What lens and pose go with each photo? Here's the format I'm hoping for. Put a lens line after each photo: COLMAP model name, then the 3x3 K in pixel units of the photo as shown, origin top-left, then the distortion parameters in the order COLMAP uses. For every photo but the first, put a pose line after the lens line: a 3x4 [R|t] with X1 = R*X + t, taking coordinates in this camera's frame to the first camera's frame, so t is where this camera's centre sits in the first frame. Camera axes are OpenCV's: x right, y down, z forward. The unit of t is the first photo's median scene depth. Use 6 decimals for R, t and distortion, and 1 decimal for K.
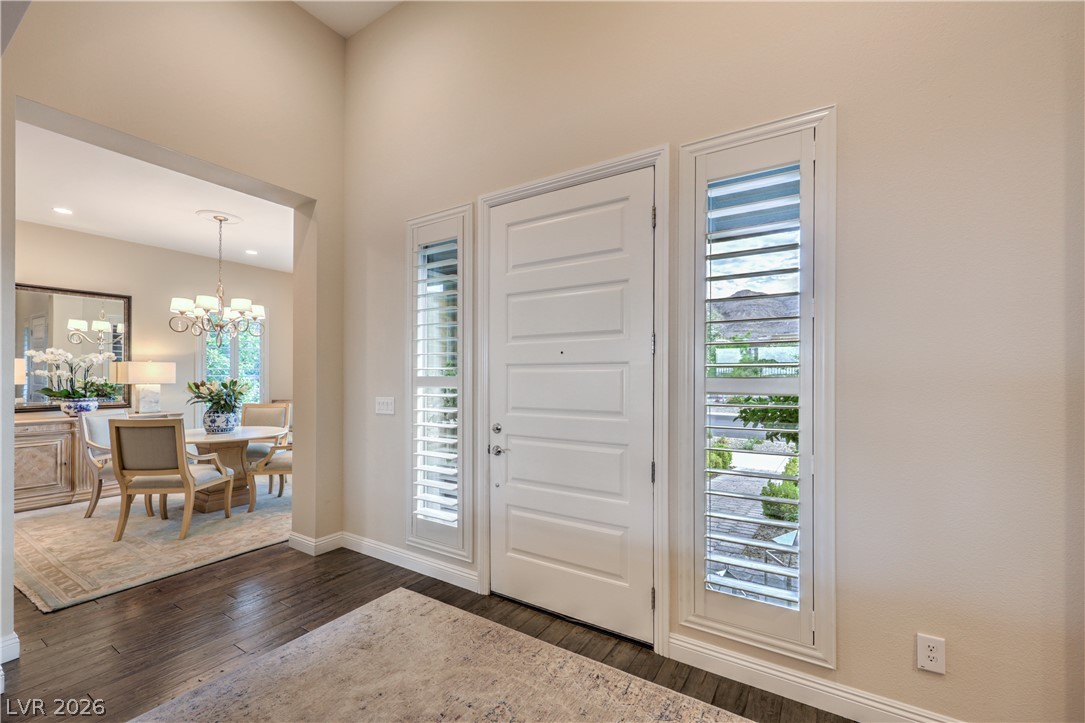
lens RADIAL K [[443.3, 0, 543.3], [0, 443.3, 372.1], [0, 0, 1]] dist [-0.003576, -0.000173]
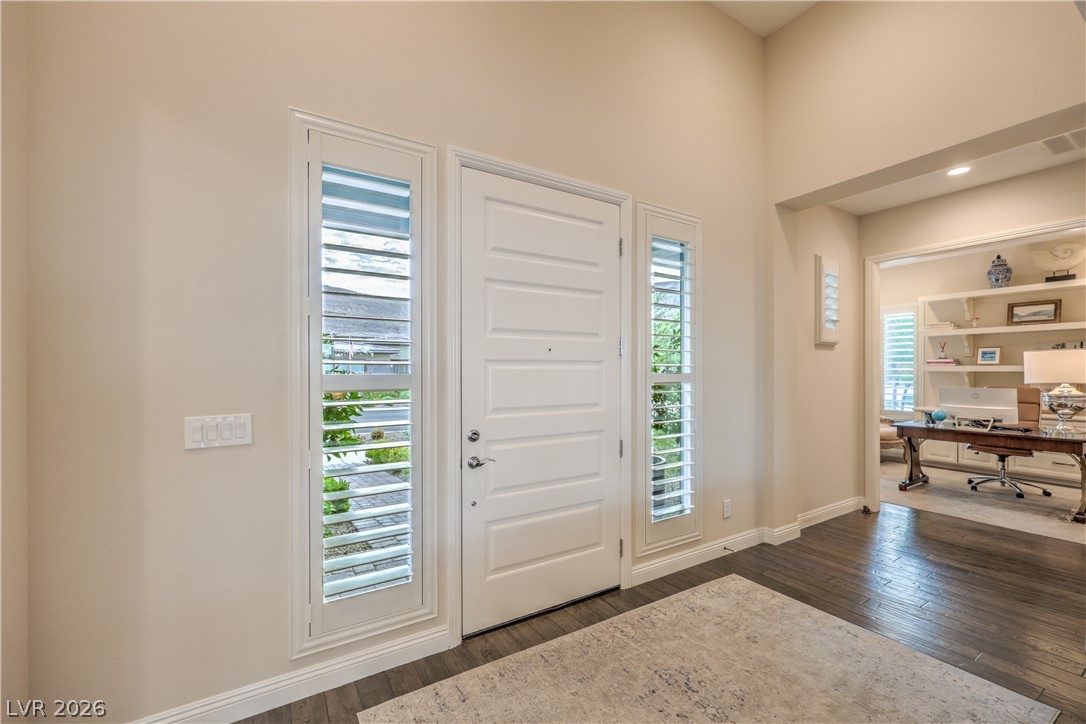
lens RADIAL K [[450.3, 0, 545.5], [0, 450.3, 372.8], [0, 0, 1]] dist [0.001230, -0.000137]
pose [[0.439680, -0.003532, 0.898147, -0.833842], [-0.002909, 0.999981, 0.005357, 0.002791], [-0.898150, -0.004969, 0.439662, 0.523044]]
